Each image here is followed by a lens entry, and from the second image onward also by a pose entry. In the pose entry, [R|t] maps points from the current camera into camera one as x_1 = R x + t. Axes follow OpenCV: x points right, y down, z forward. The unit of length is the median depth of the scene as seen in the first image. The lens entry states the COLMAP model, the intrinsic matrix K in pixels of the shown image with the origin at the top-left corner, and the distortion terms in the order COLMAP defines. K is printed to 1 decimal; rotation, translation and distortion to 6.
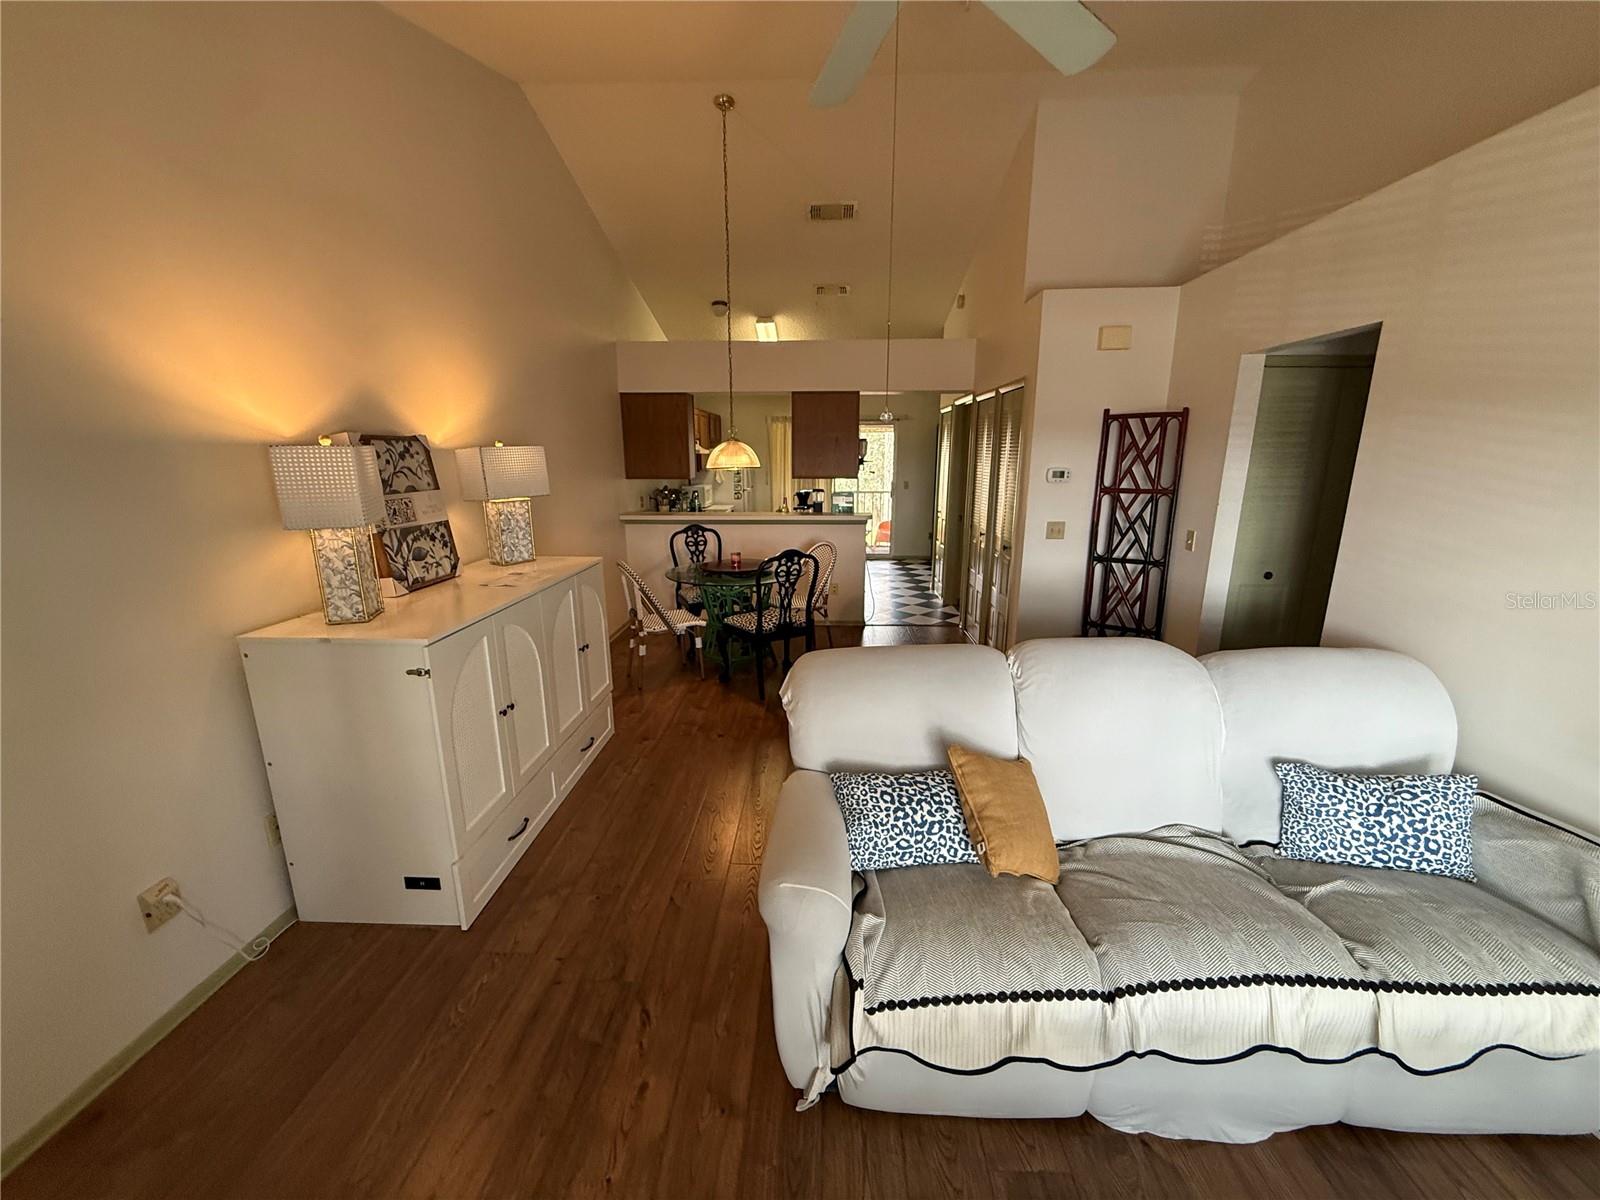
lens RADIAL K [[636.1, 0, 794.3], [0, 636.1, 603.3], [0, 0, 1]] dist [0.000253, 0.000325]
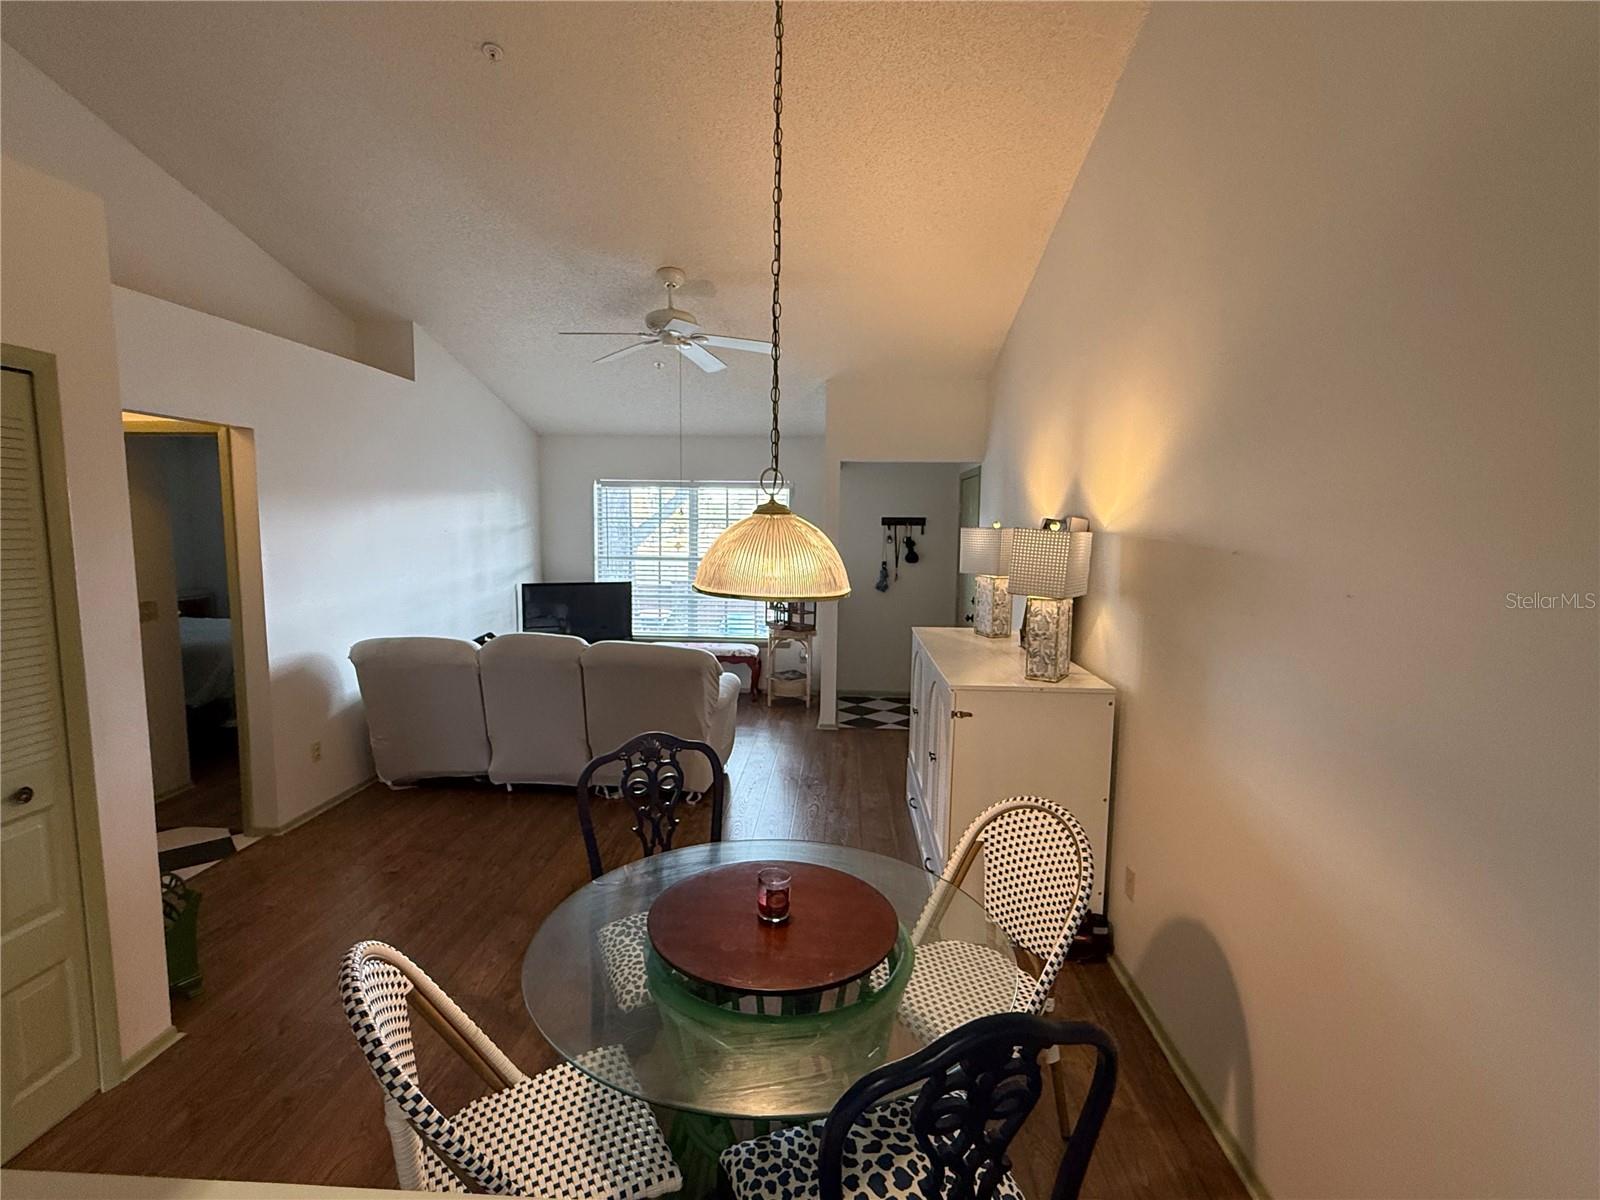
lens RADIAL K [[775.3, 0, 794.2], [0, 775.3, 605.2], [0, 0, 1]] dist [0.003359, -0.000242]
pose [[-0.999902, -0.009427, 0.010307, -0.170525], [-0.005414, 0.941791, 0.336156, -0.534513], [-0.012876, 0.336067, -0.941750, 2.167130]]
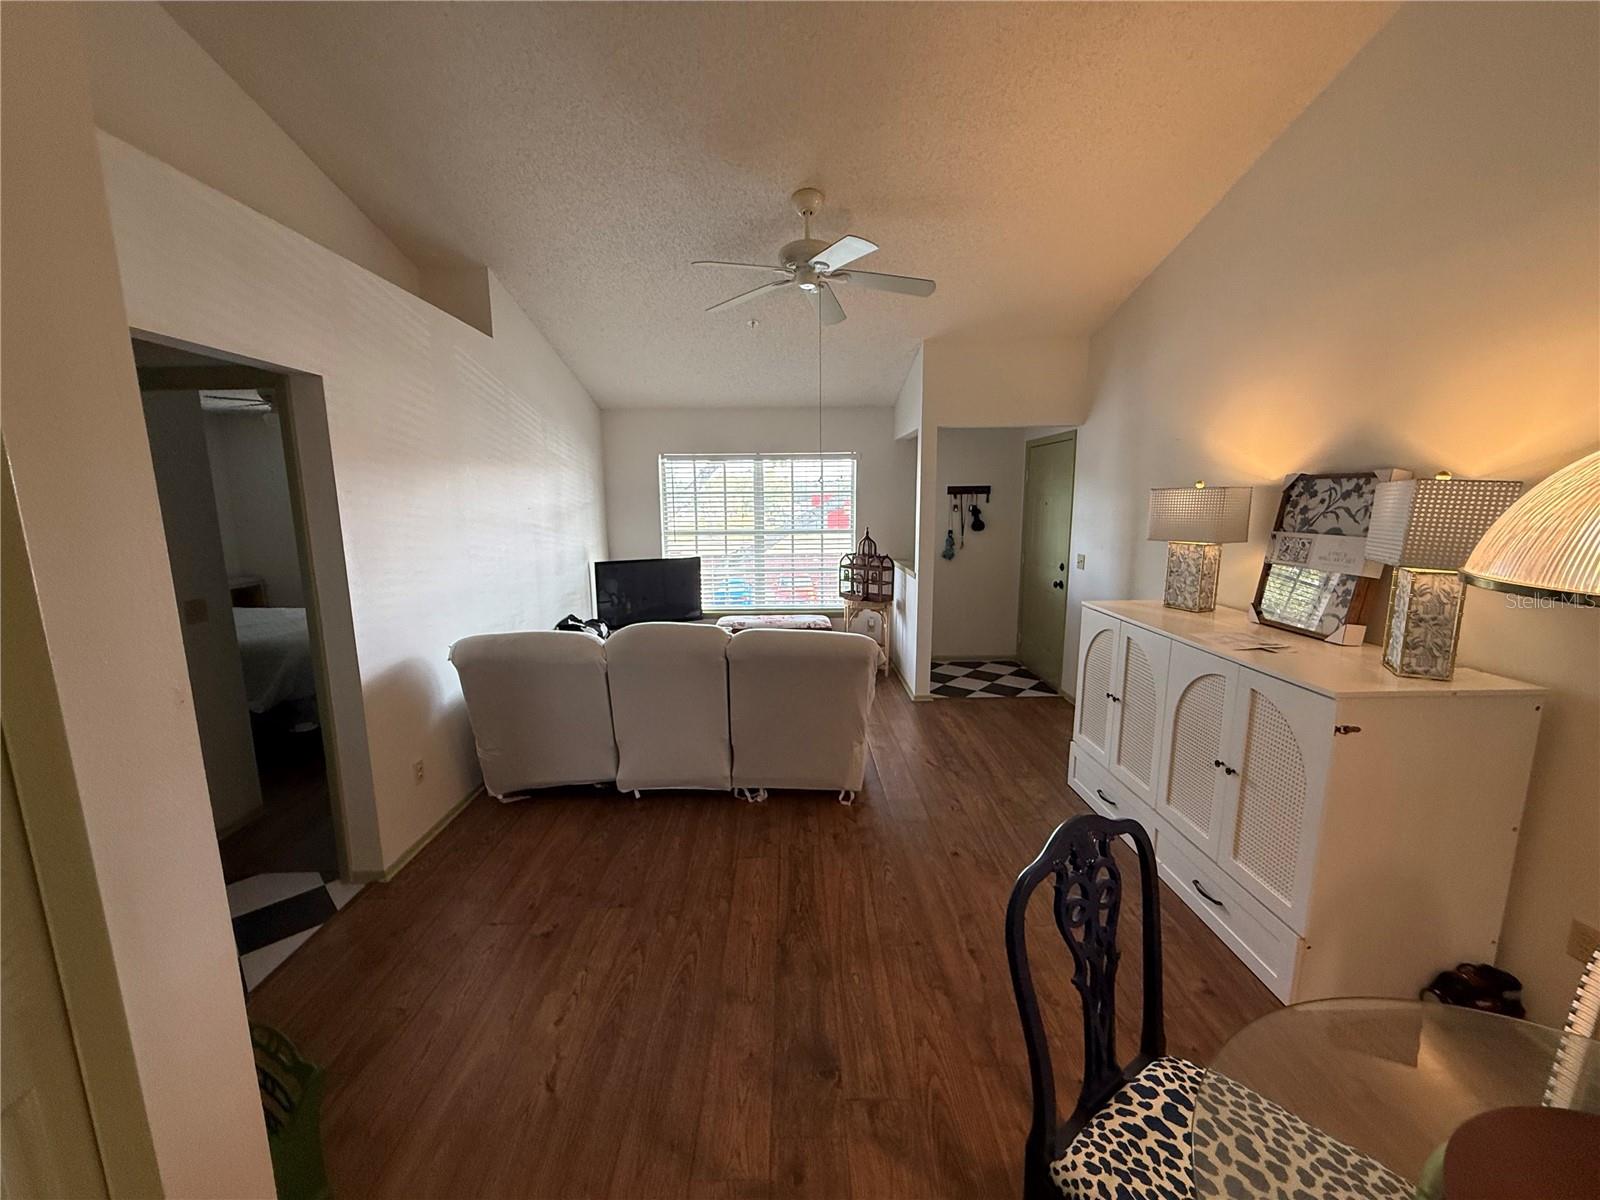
lens RADIAL K [[636.1, 0, 794.3], [0, 636.1, 603.3], [0, 0, 1]] dist [0.000253, 0.000325]
pose [[-0.998305, 0.022214, -0.053791, 0.201599], [-0.000363, 0.921887, 0.387459, -0.416663], [0.058196, 0.386822, -0.920316, 1.748731]]
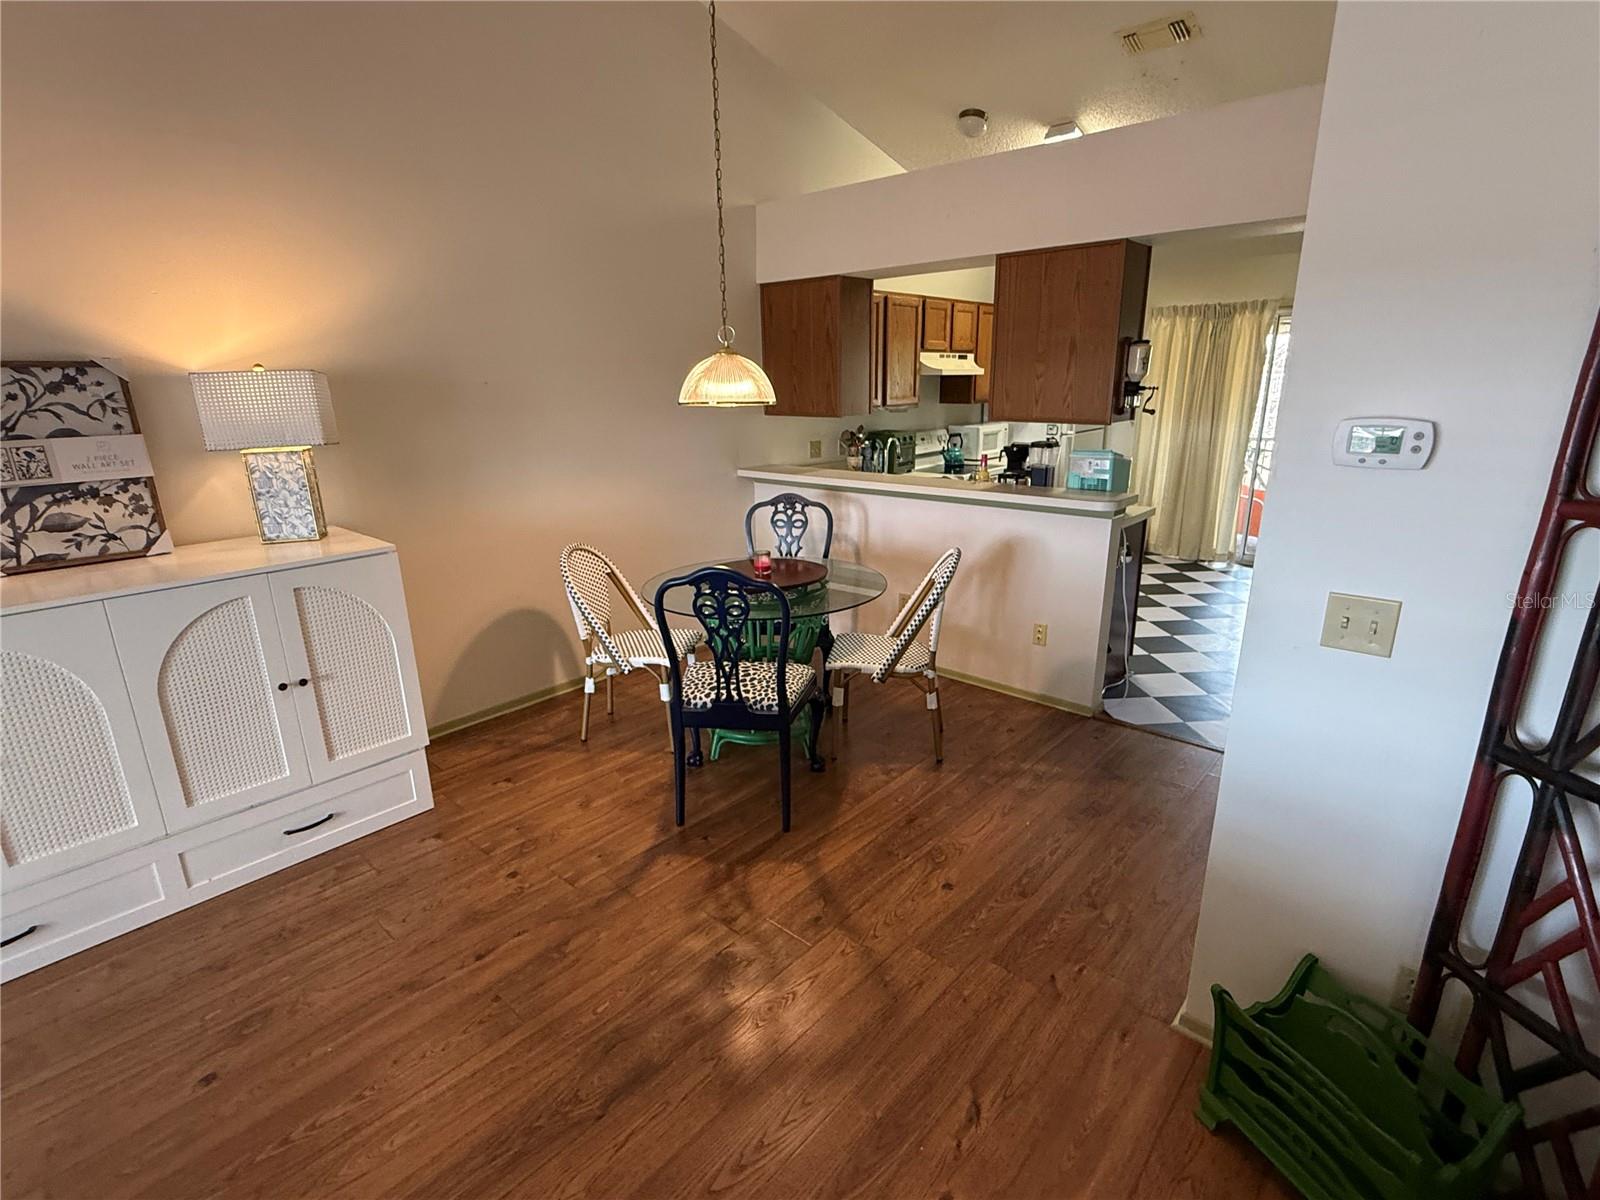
lens RADIAL K [[794.3, 0, 800.0], [0, 794.3, 600.0], [0, 0, 1]] dist [0.005754, 0.000080]
pose [[0.781770, 0.158506, -0.603085, 0.625030], [-0.130030, 0.987331, 0.090939, -0.176587], [0.609859, 0.007326, 0.792476, 0.755722]]
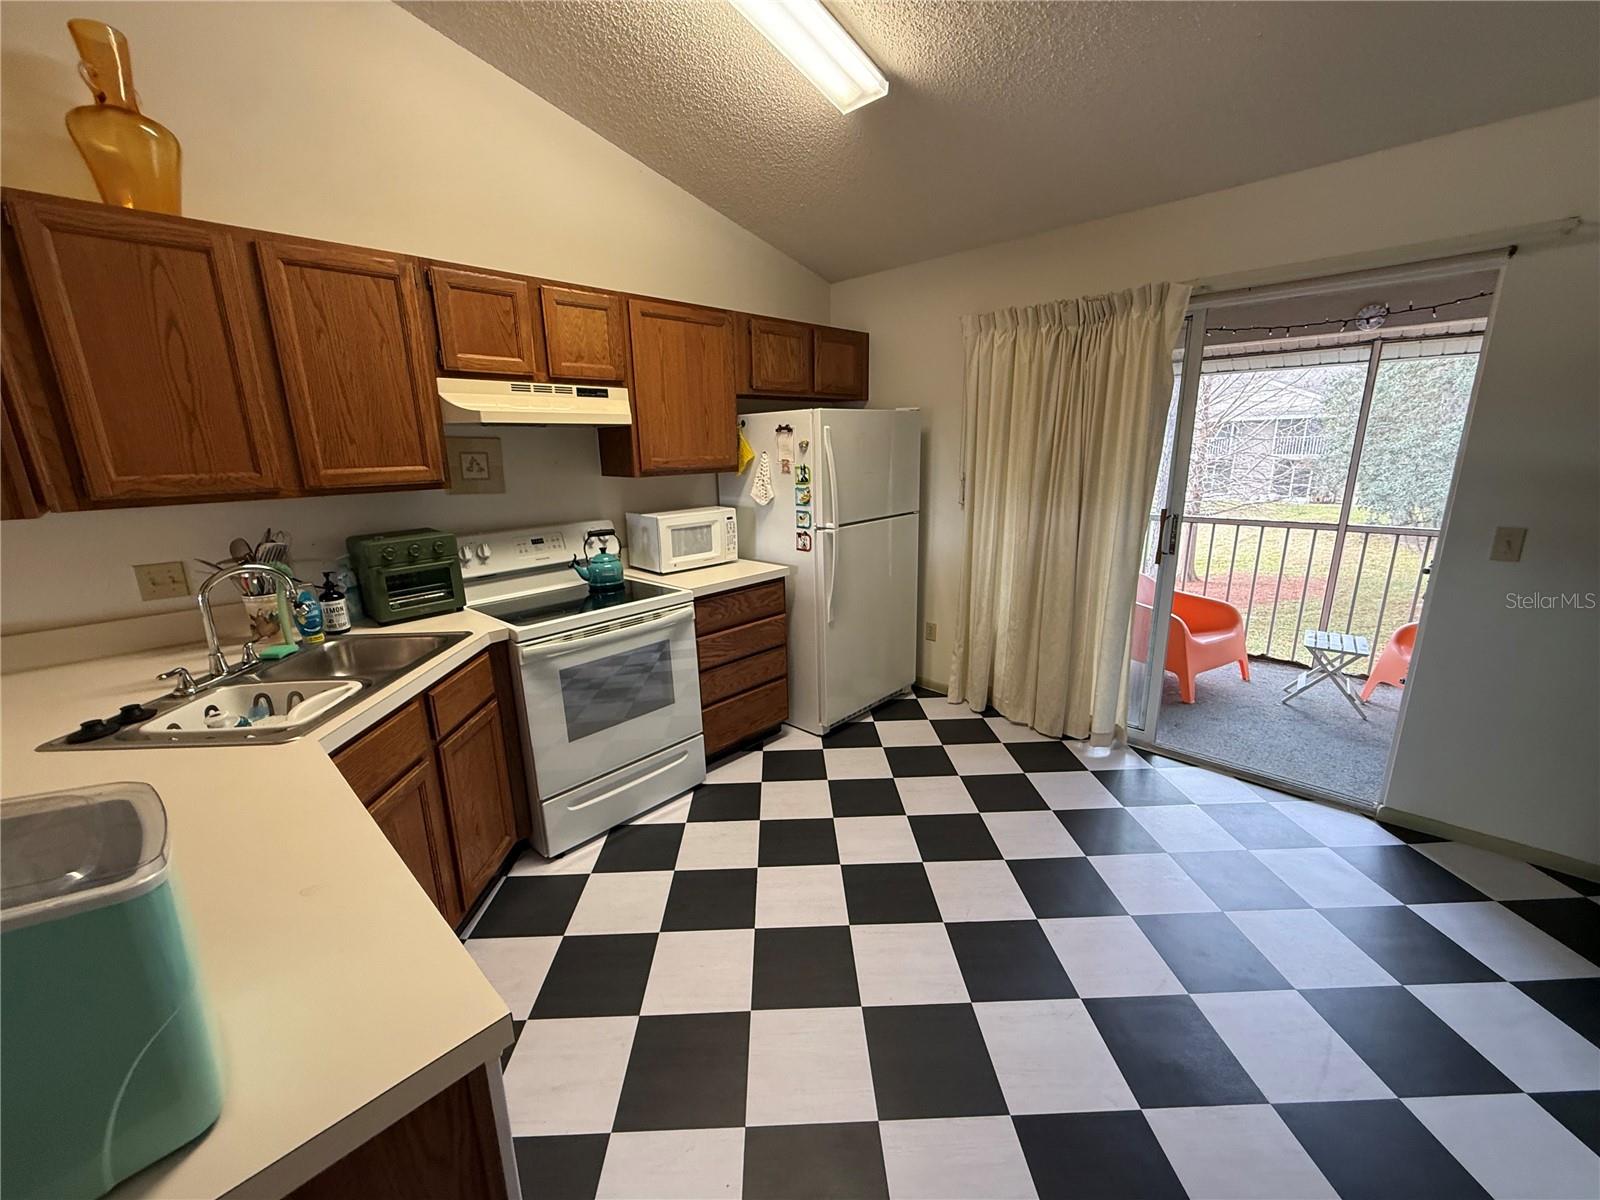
lens RADIAL K [[636.1, 0, 794.3], [0, 636.1, 603.3], [0, 0, 1]] dist [0.000253, 0.000325]
pose [[0.749583, 0.145462, -0.645730, 0.439792], [-0.132920, 0.988761, 0.068438, -0.478420], [0.648428, 0.034531, 0.760493, 2.184928]]
